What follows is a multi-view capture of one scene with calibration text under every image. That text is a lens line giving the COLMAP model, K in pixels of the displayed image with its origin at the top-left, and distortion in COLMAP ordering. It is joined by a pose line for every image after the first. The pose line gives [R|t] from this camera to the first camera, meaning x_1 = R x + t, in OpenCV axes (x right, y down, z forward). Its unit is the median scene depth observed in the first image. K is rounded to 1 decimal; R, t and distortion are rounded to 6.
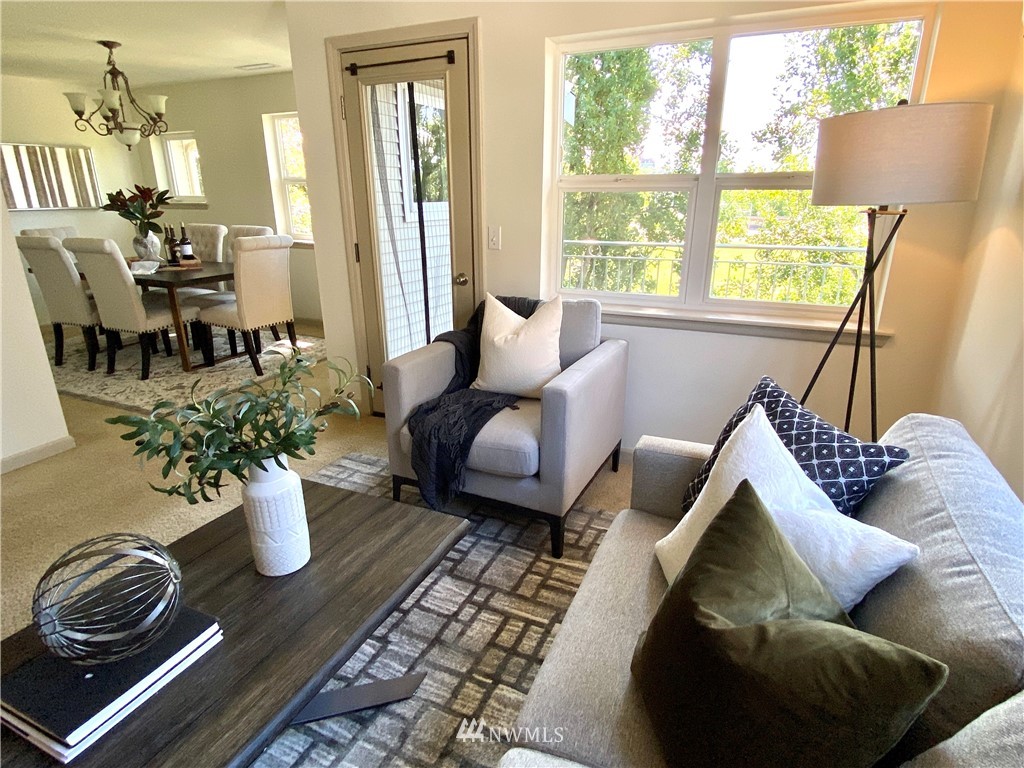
lens RADIAL K [[562.6, 0, 516.0], [0, 562.6, 382.2], [0, 0, 1]] dist [0.080585, -0.087825]
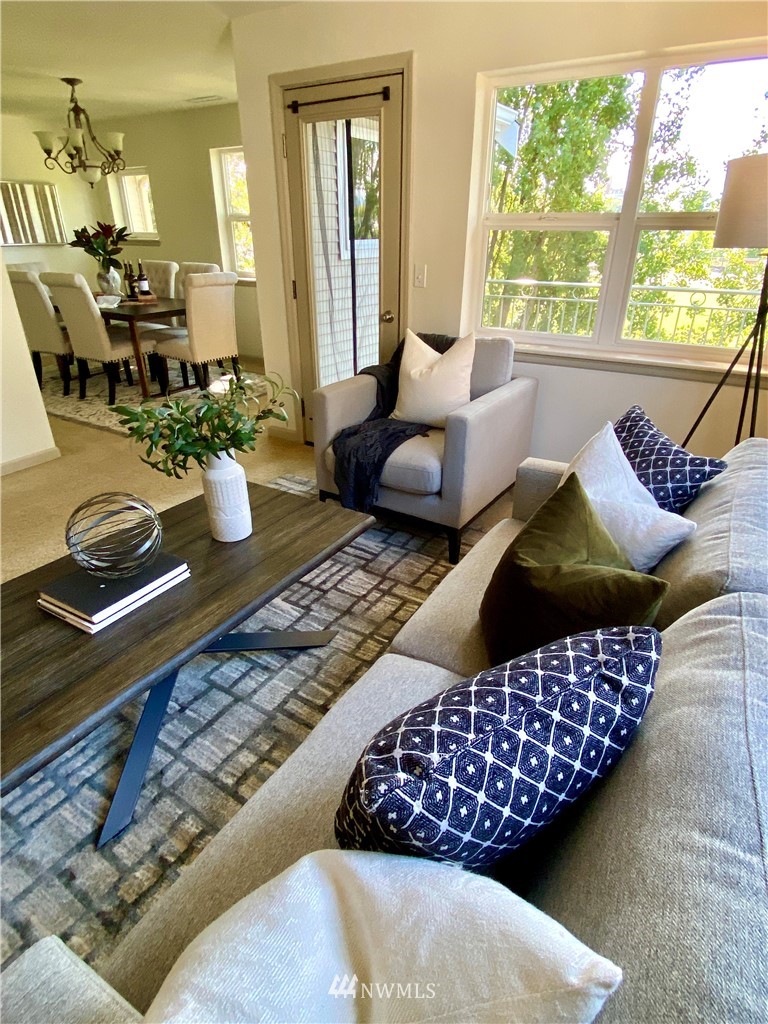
lens RADIAL K [[562.6, 0, 384.0], [0, 562.6, 512.0], [0, 0, 1]] dist [0.080585, -0.087825]
pose [[0.991698, 0.059331, -0.114082, 0.048923], [-0.042802, 0.988907, 0.142236, 0.036844], [0.121256, -0.136172, 0.983237, -0.131784]]
